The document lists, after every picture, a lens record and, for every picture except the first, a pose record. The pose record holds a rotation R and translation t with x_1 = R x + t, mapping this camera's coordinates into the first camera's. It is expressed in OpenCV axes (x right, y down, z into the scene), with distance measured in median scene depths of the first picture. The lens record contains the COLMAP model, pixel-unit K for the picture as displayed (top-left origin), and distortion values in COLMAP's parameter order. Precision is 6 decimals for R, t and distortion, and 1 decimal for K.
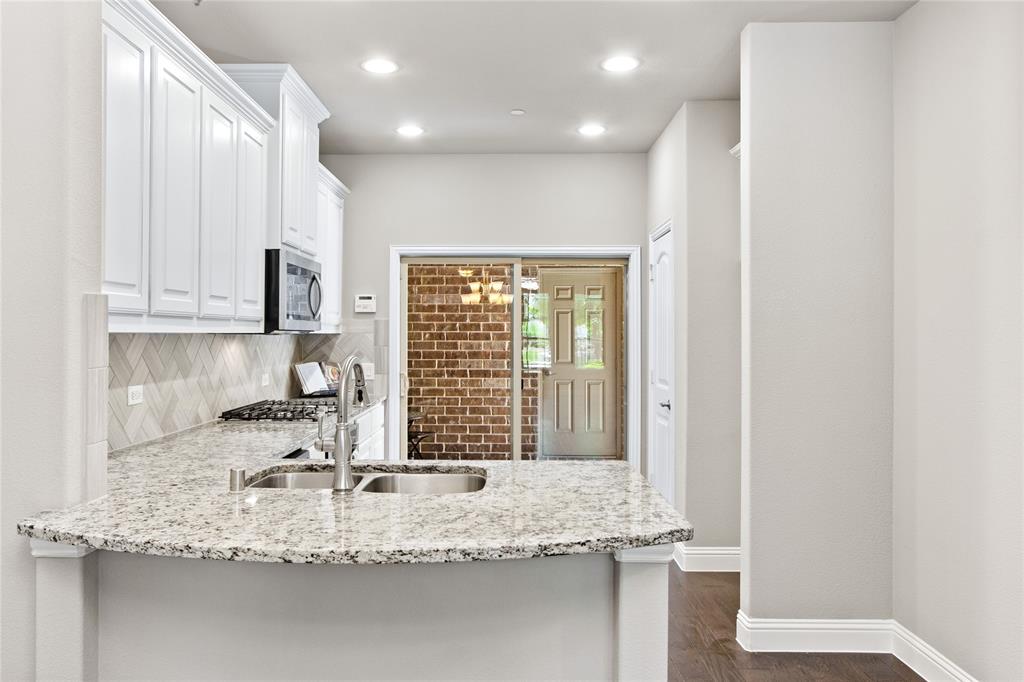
lens RADIAL K [[775.0, 0, 508.3], [0, 775.0, 333.6], [0, 0, 1]] dist [-0.071130, -0.013963]
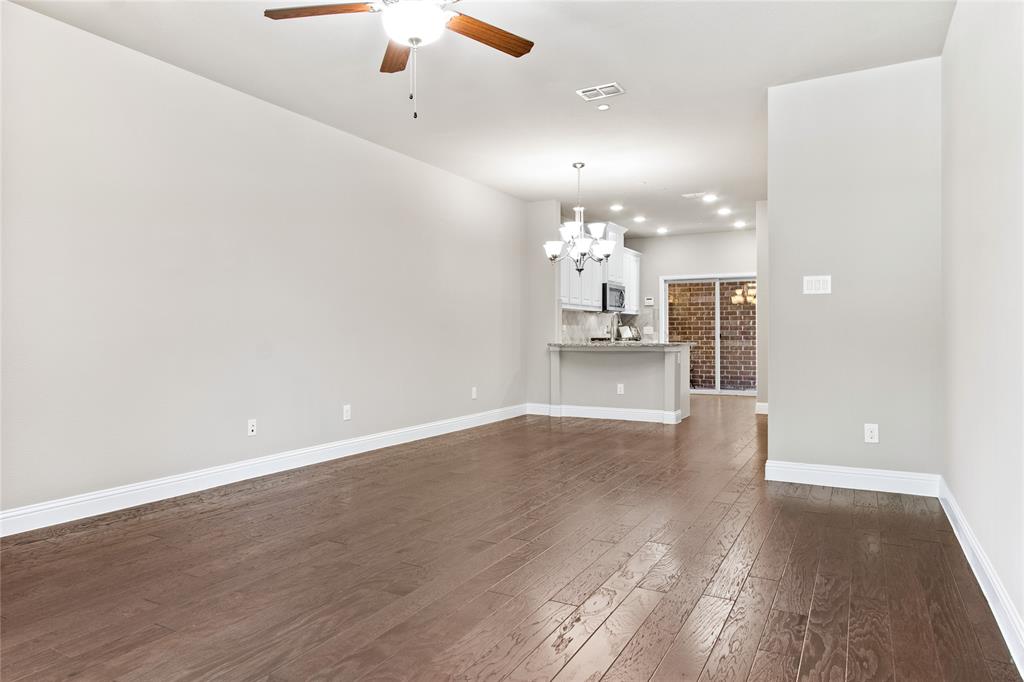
lens RADIAL K [[702.8, 0, 512.8], [0, 702.8, 325.6], [0, 0, 1]] dist [0.028998, -0.003614]
pose [[0.884541, -0.011155, -0.466328, 0.443801], [0.004806, 0.999879, -0.014803, 0.063859], [0.466437, 0.010852, 0.884488, -1.078594]]
